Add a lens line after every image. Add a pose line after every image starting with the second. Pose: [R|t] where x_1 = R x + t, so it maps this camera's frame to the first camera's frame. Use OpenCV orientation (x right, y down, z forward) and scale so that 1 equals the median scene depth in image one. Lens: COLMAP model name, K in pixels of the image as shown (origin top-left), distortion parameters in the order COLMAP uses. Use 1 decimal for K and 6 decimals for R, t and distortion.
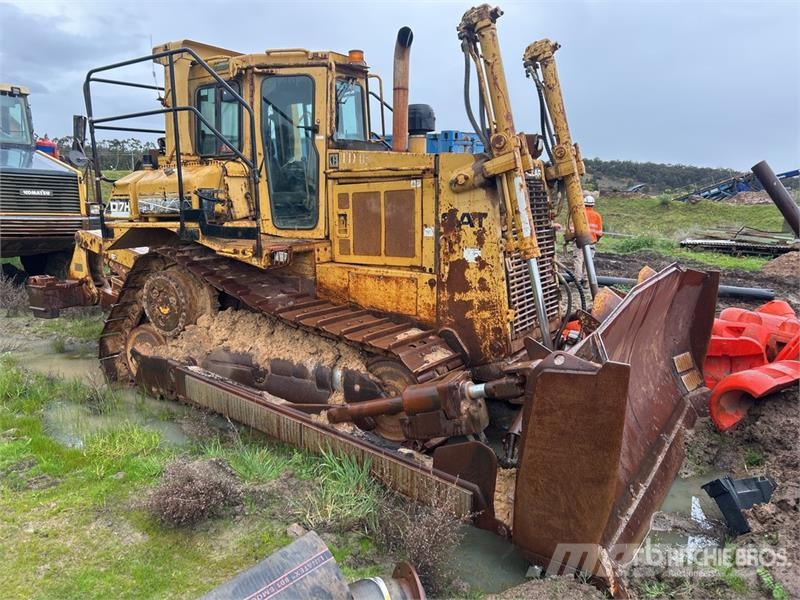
lens RADIAL K [[600.5, 0, 401.2], [0, 600.5, 295.9], [0, 0, 1]] dist [0.072789, -0.084913]
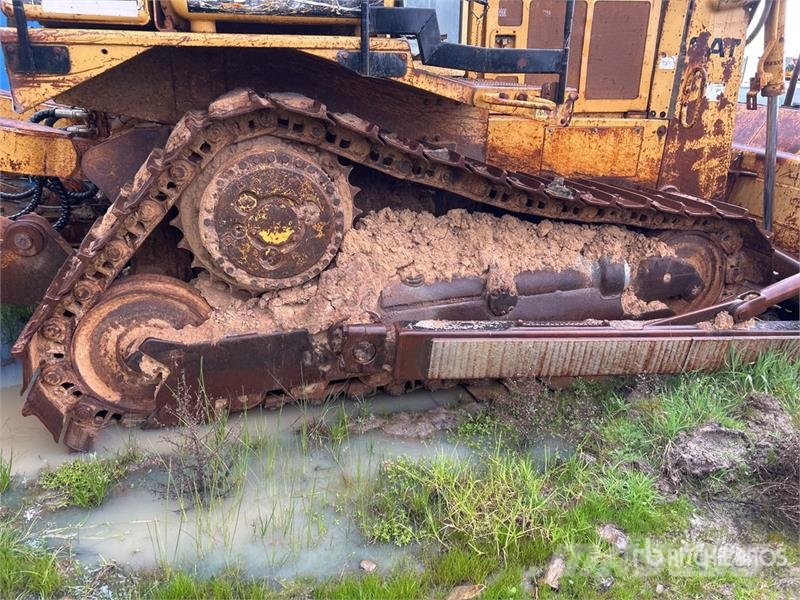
lens RADIAL K [[600.5, 0, 401.2], [0, 600.5, 295.9], [0, 0, 1]] dist [0.072789, -0.084913]
pose [[0.629089, -0.262134, 0.731801, -0.796268], [0.087521, 0.959324, 0.268398, -0.057553], [-0.772390, -0.104798, 0.626443, 0.720217]]
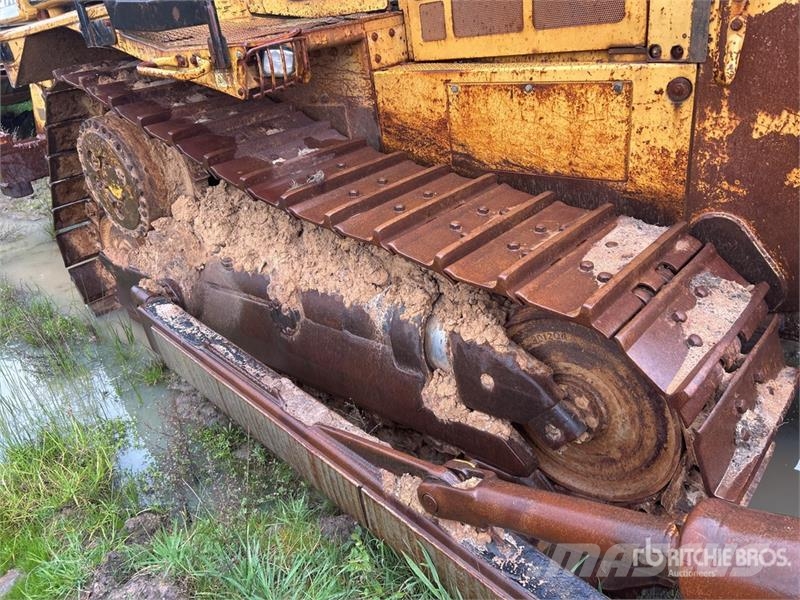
lens RADIAL K [[600.5, 0, 401.2], [0, 600.5, 295.9], [0, 0, 1]] dist [0.072789, -0.084913]
pose [[0.981371, -0.044961, -0.186788, -0.047970], [0.100578, 0.948592, 0.300095, -0.030044], [0.163693, -0.313291, 0.935443, 0.579565]]
